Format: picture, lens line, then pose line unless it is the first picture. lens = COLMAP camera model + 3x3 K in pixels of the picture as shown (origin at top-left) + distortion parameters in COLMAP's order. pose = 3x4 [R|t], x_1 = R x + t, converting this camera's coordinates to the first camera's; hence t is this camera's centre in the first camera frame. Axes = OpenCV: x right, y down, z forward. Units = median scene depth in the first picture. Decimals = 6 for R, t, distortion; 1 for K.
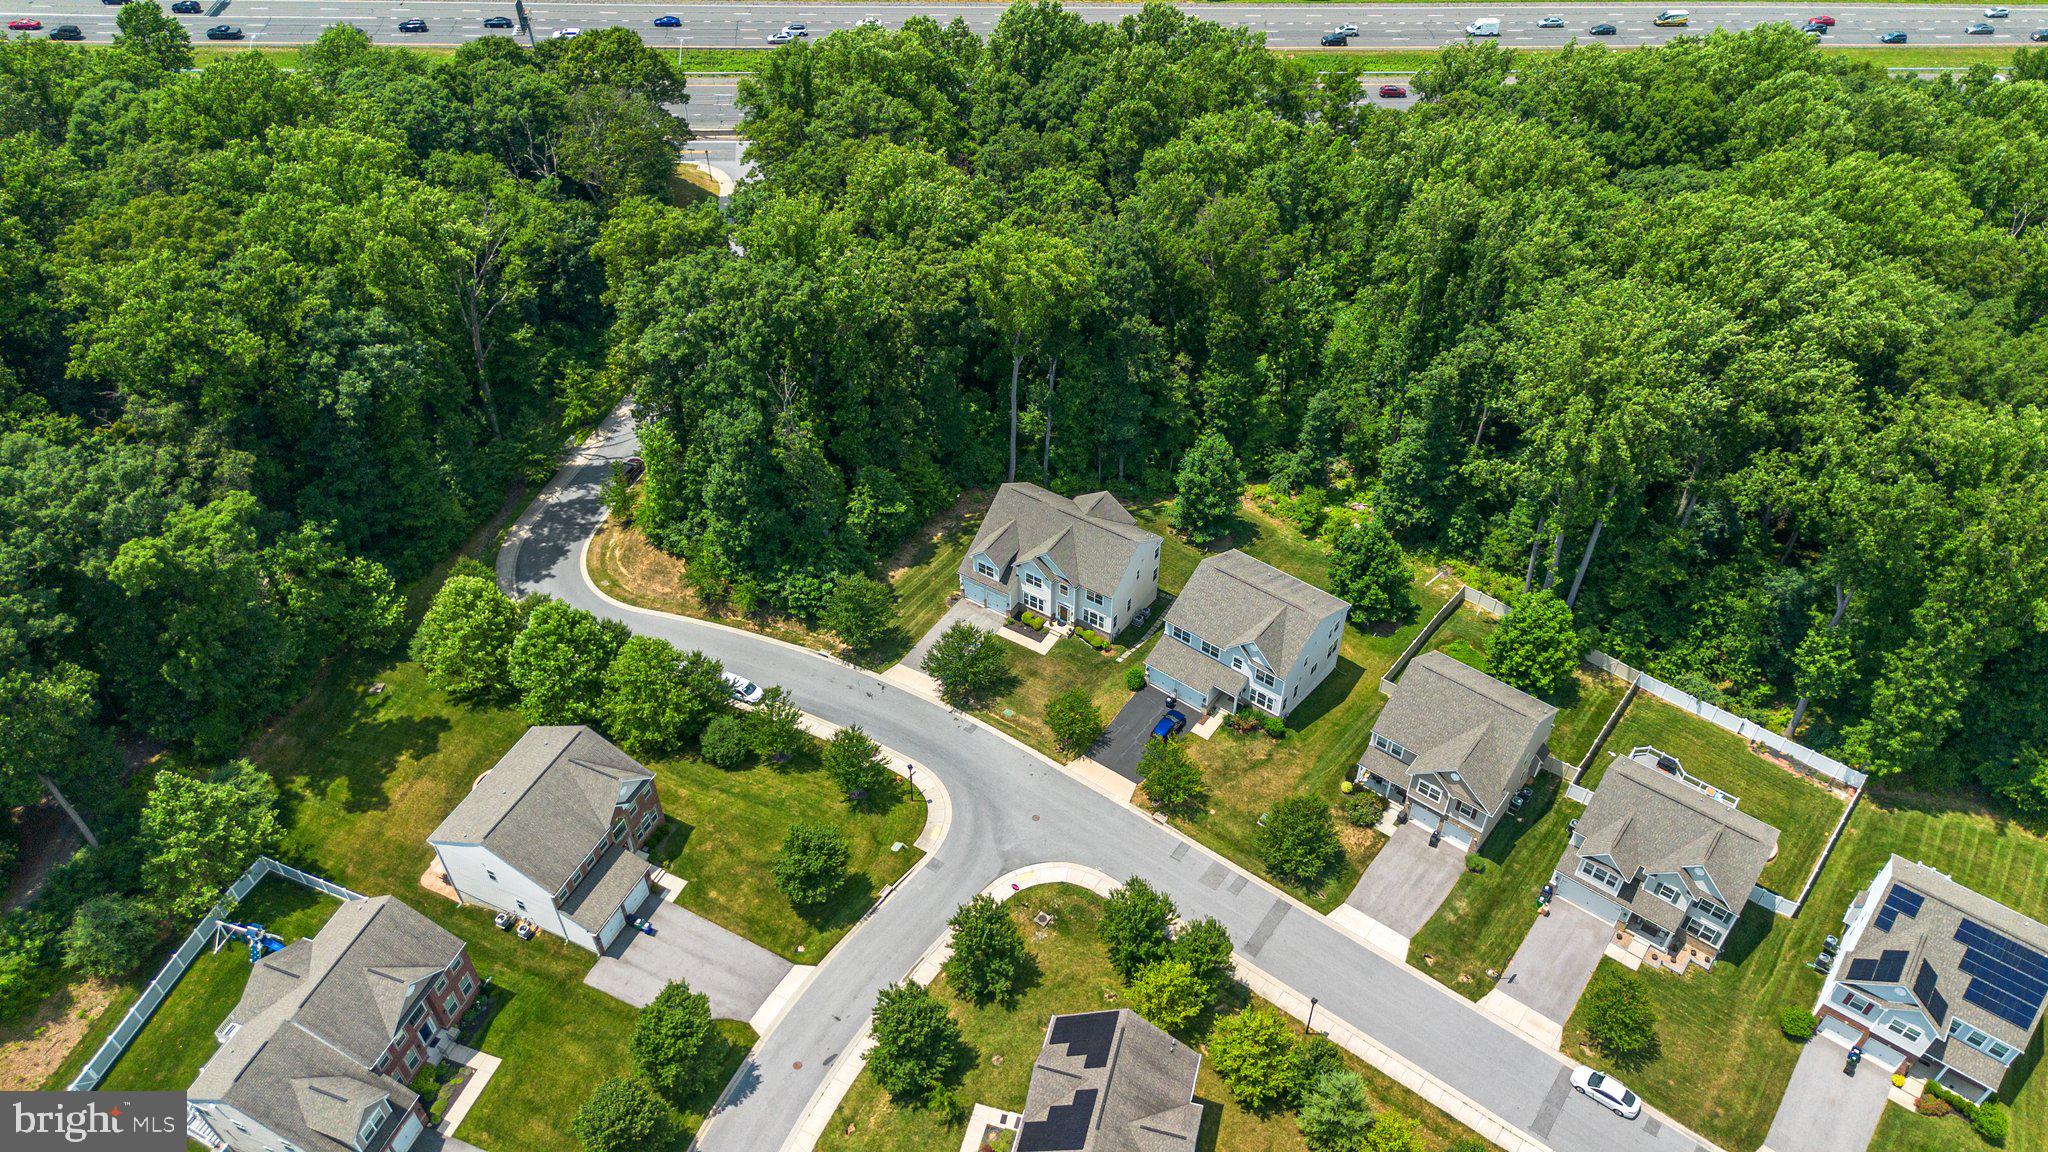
lens RADIAL K [[1453.1, 0, 1019.6], [0, 1453.1, 566.3], [0, 0, 1]] dist [0.066300, -0.065753]
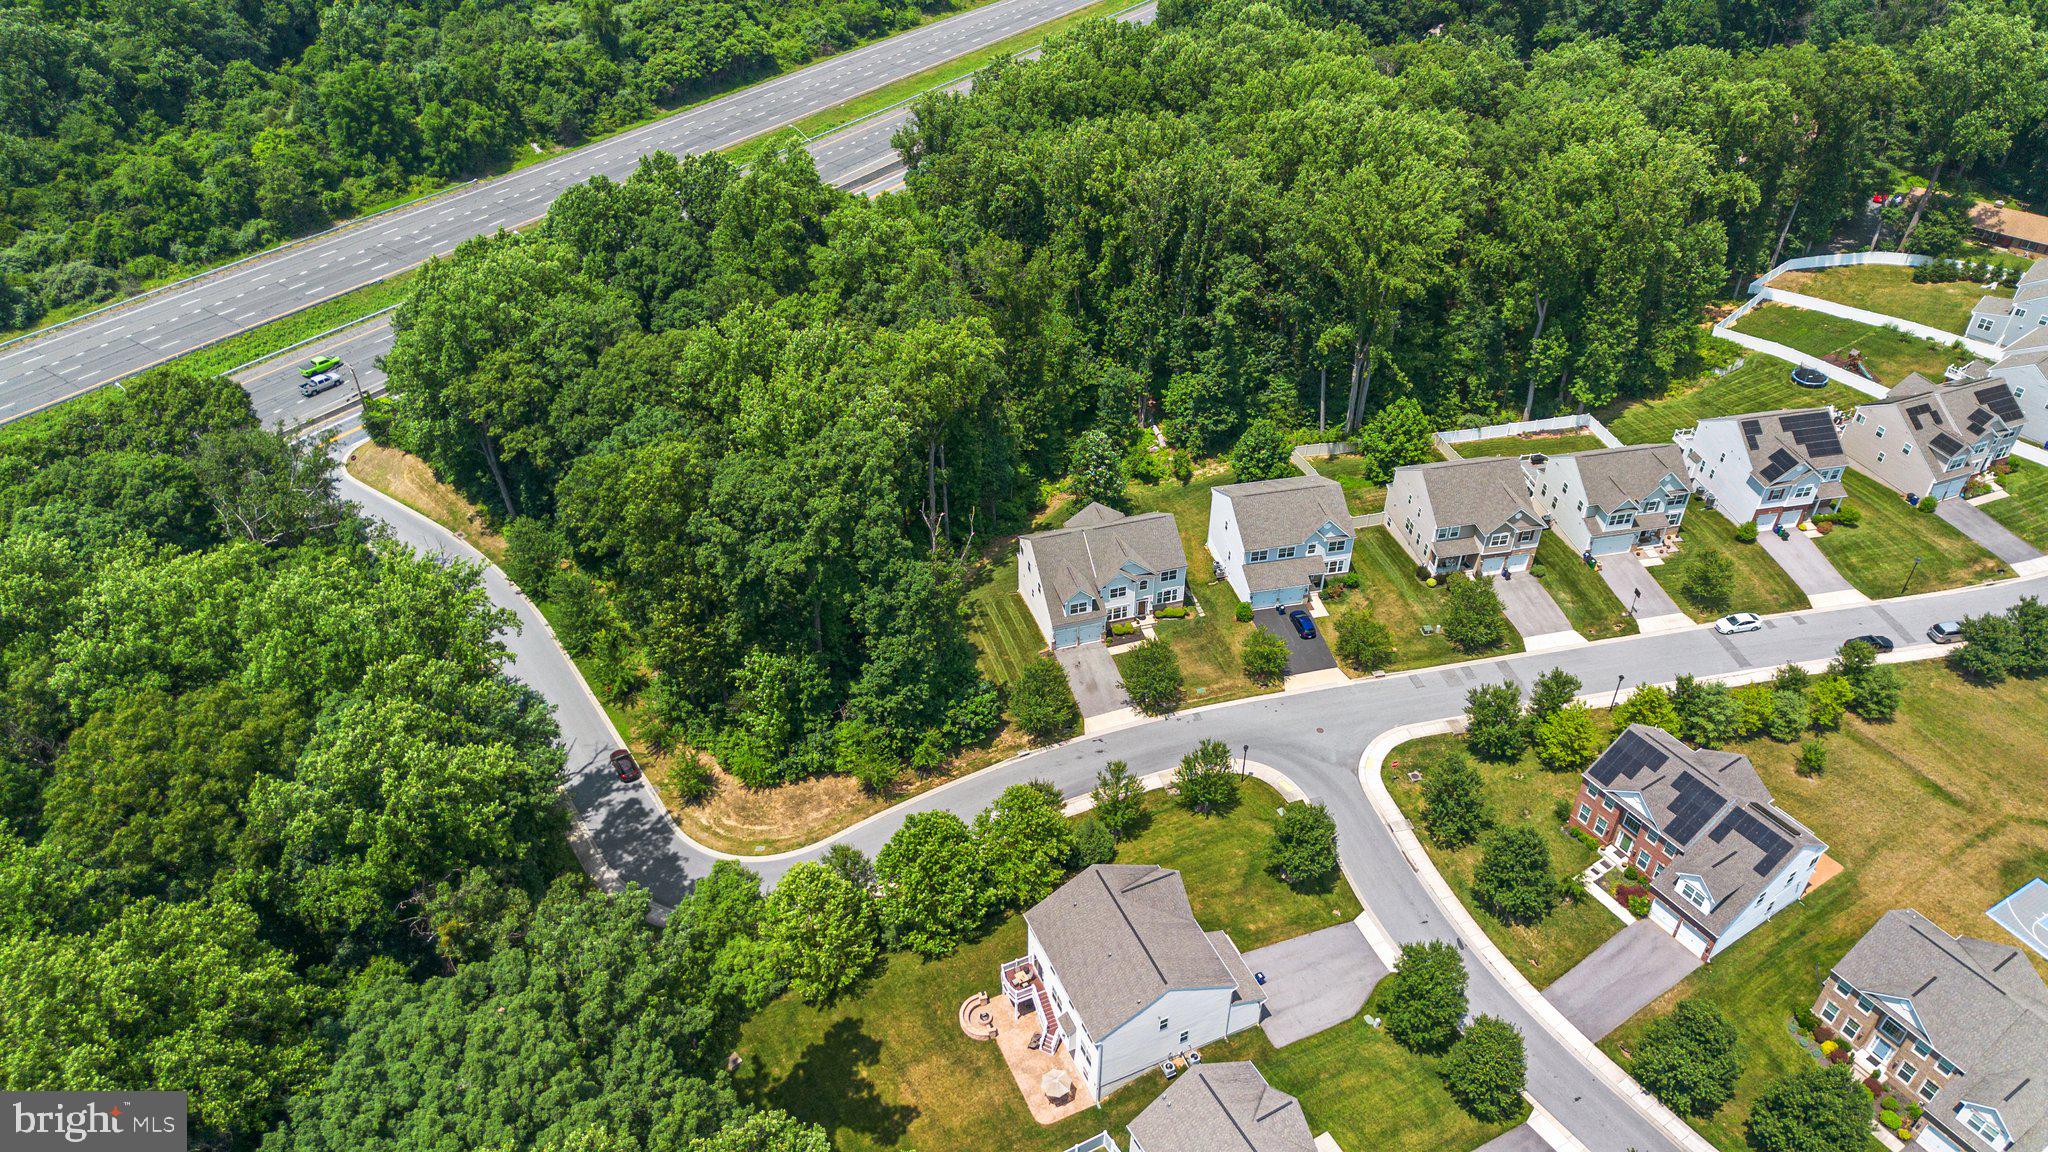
lens RADIAL K [[1453.1, 0, 1019.6], [0, 1453.1, 566.3], [0, 0, 1]] dist [0.066300, -0.065753]
pose [[0.652713, -0.465736, 0.597542, -0.736851], [0.515310, 0.851094, 0.100471, -0.167344], [-0.555357, 0.242341, 0.795518, 0.175513]]
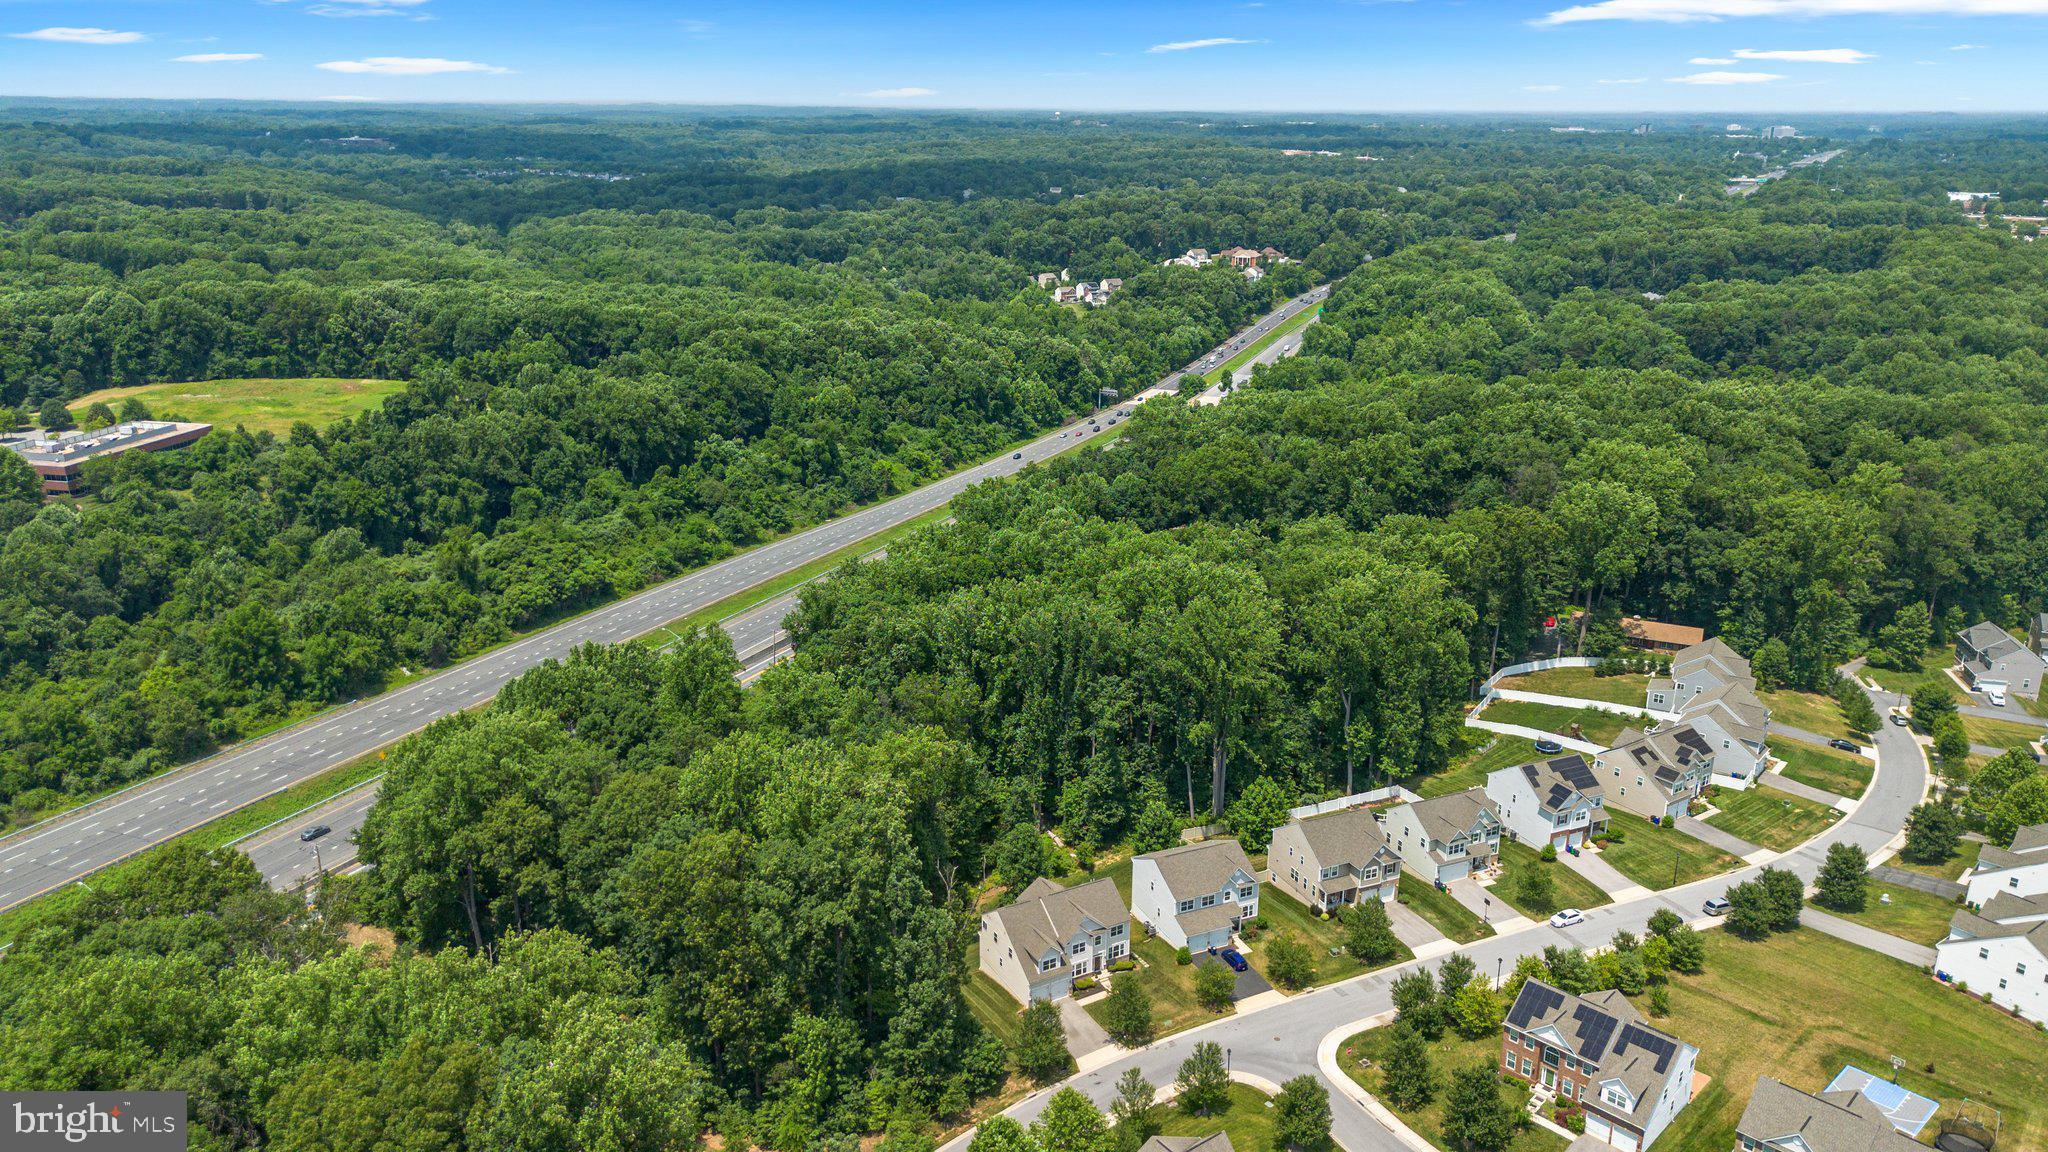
lens RADIAL K [[1453.1, 0, 1019.6], [0, 1453.1, 566.3], [0, 0, 1]] dist [0.066300, -0.065753]
pose [[0.472445, -0.255195, 0.843606, -1.073915], [0.596325, 0.797367, -0.092753, -0.180481], [-0.648994, 0.546884, 0.528891, 0.195049]]
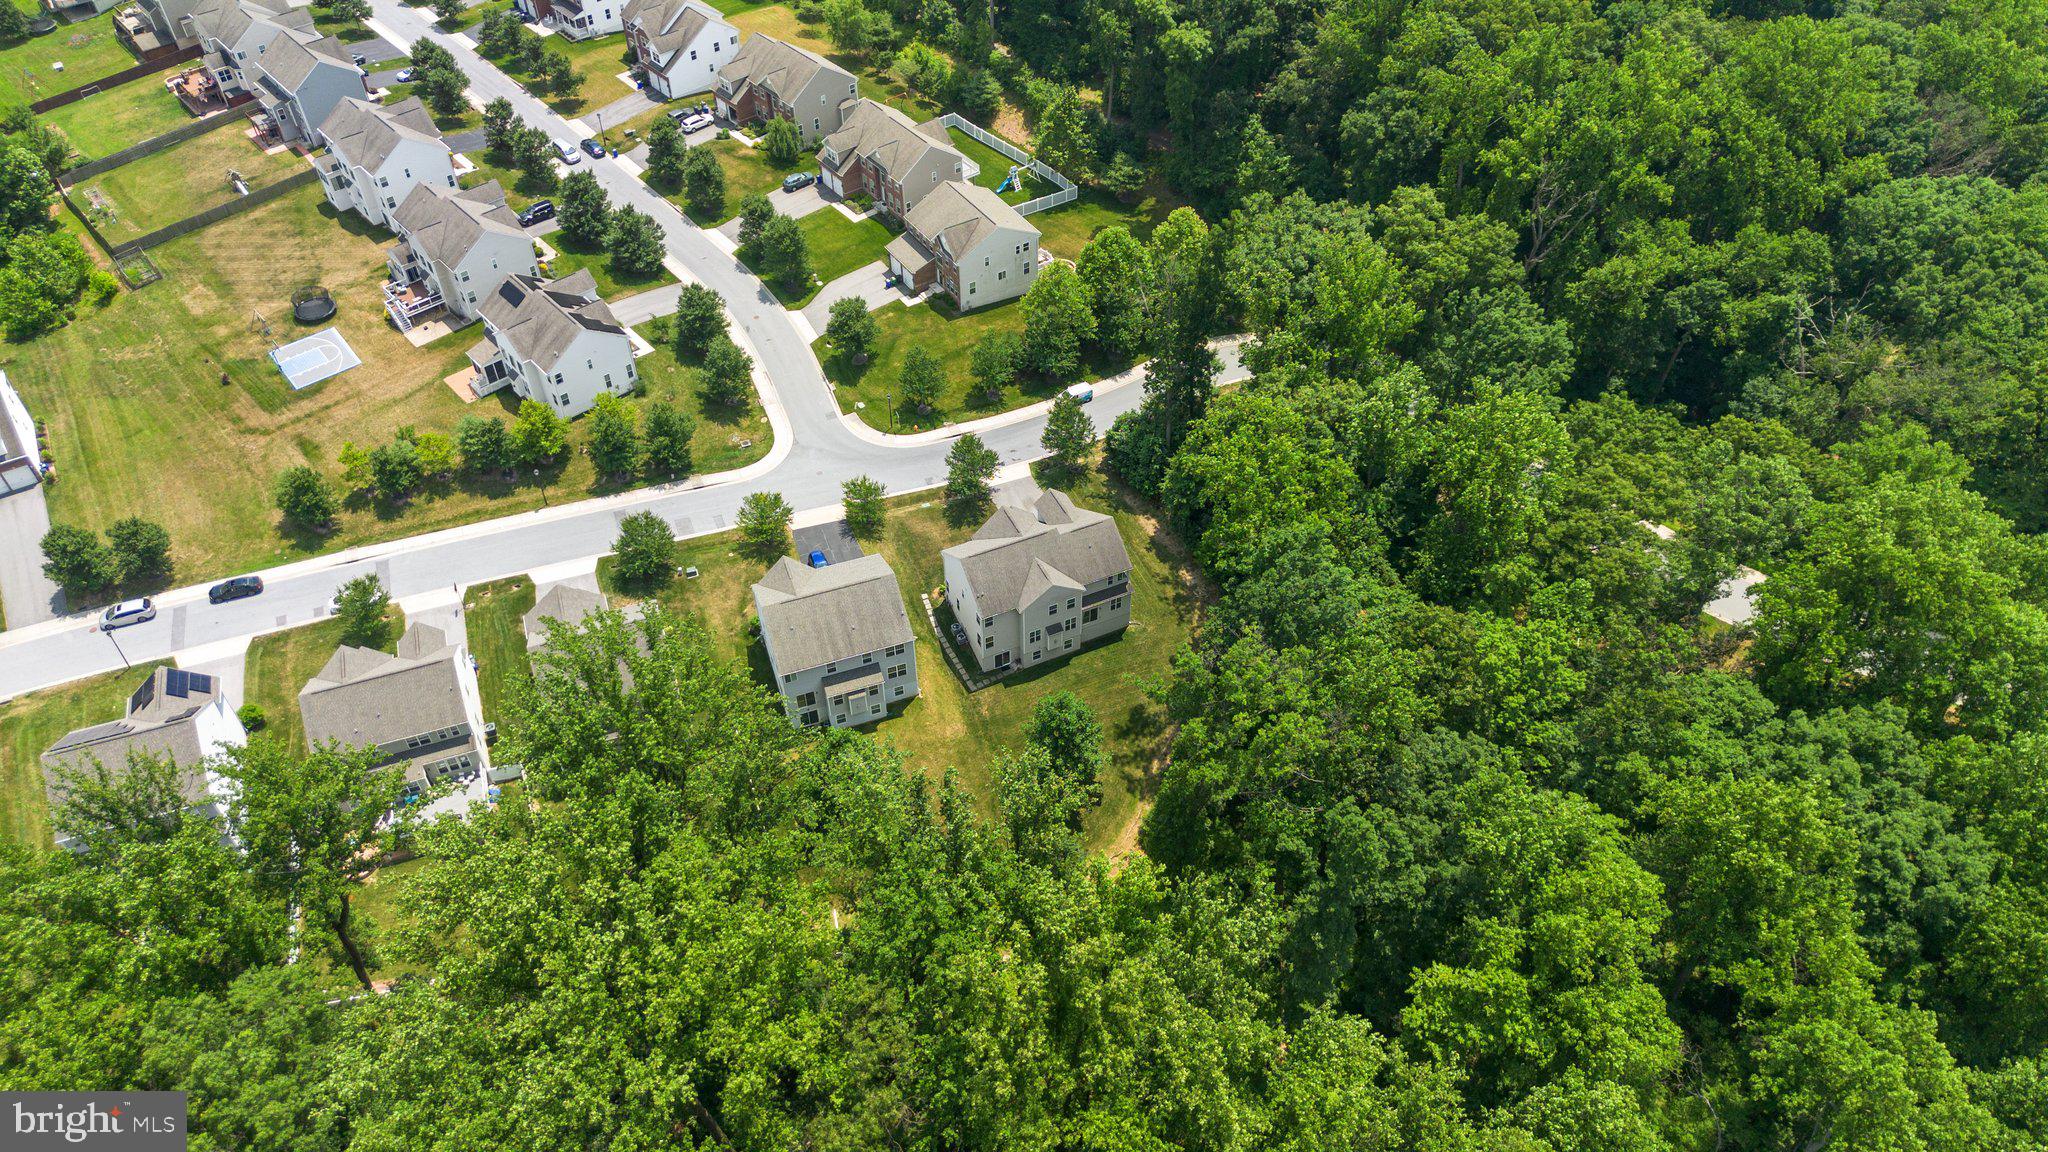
lens RADIAL K [[1453.1, 0, 1019.6], [0, 1453.1, 566.3], [0, 0, 1]] dist [0.066300, -0.065753]
pose [[-0.536866, 0.600517, -0.592583, 0.688936], [-0.568553, 0.261412, 0.780007, -0.859521], [0.623316, 0.755674, 0.201082, 0.872442]]
